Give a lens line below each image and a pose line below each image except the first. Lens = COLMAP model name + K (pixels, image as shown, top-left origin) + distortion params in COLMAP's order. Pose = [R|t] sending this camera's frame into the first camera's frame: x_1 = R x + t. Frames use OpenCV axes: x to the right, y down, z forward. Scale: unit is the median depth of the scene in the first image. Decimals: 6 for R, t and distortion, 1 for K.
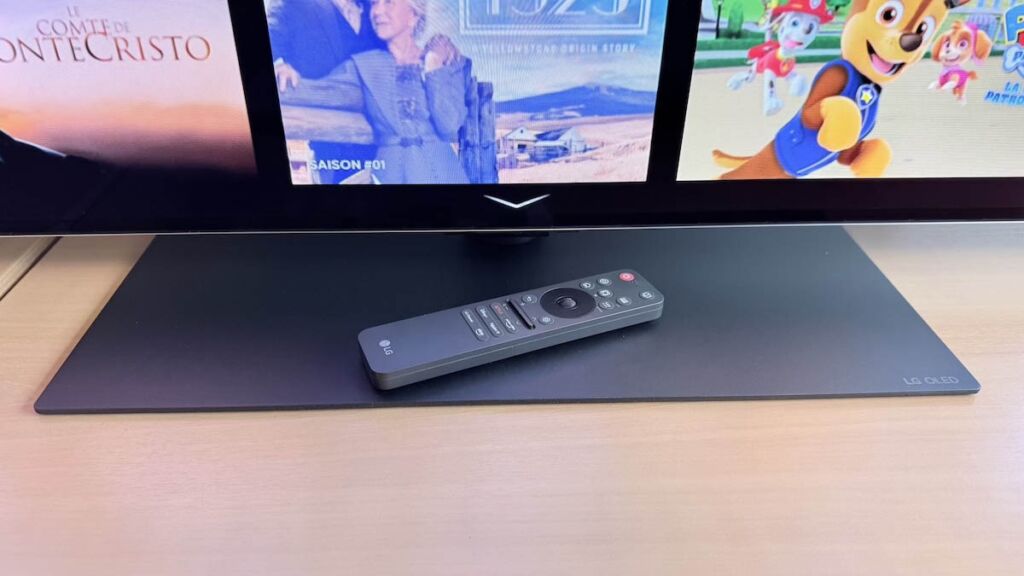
lens RADIAL K [[739.1, 0, 515.5], [0, 739.1, 282.7], [0, 0, 1]] dist [0.074461, -0.125260]
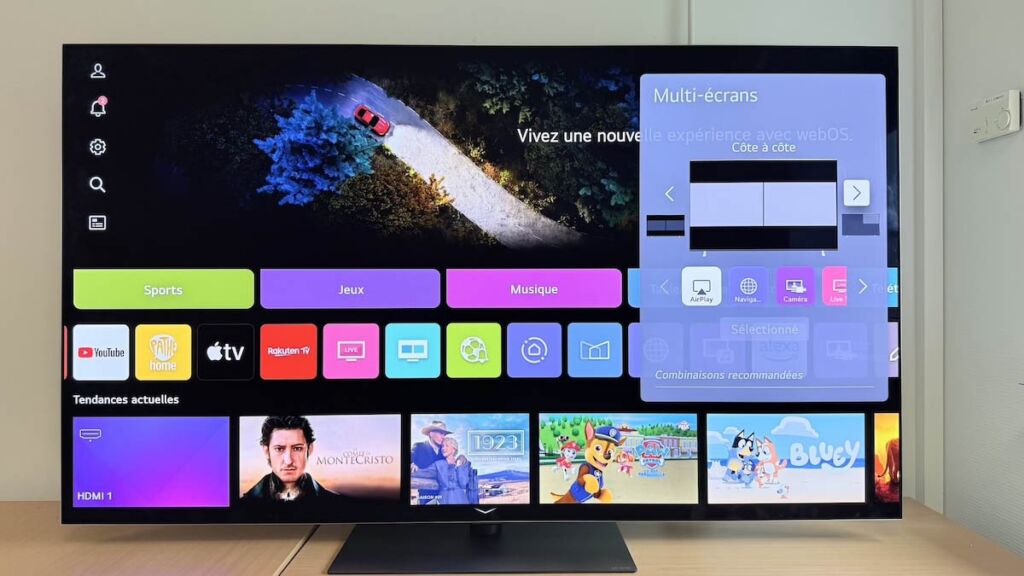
lens RADIAL K [[739.1, 0, 519.6], [0, 739.1, 292.9], [0, 0, 1]] dist [0.074461, -0.125260]
pose [[0.999314, -0.013877, -0.034334, 0.265616], [-0.007287, 0.835330, -0.549701, 0.833845], [0.036308, 0.549574, 0.834656, -2.037170]]
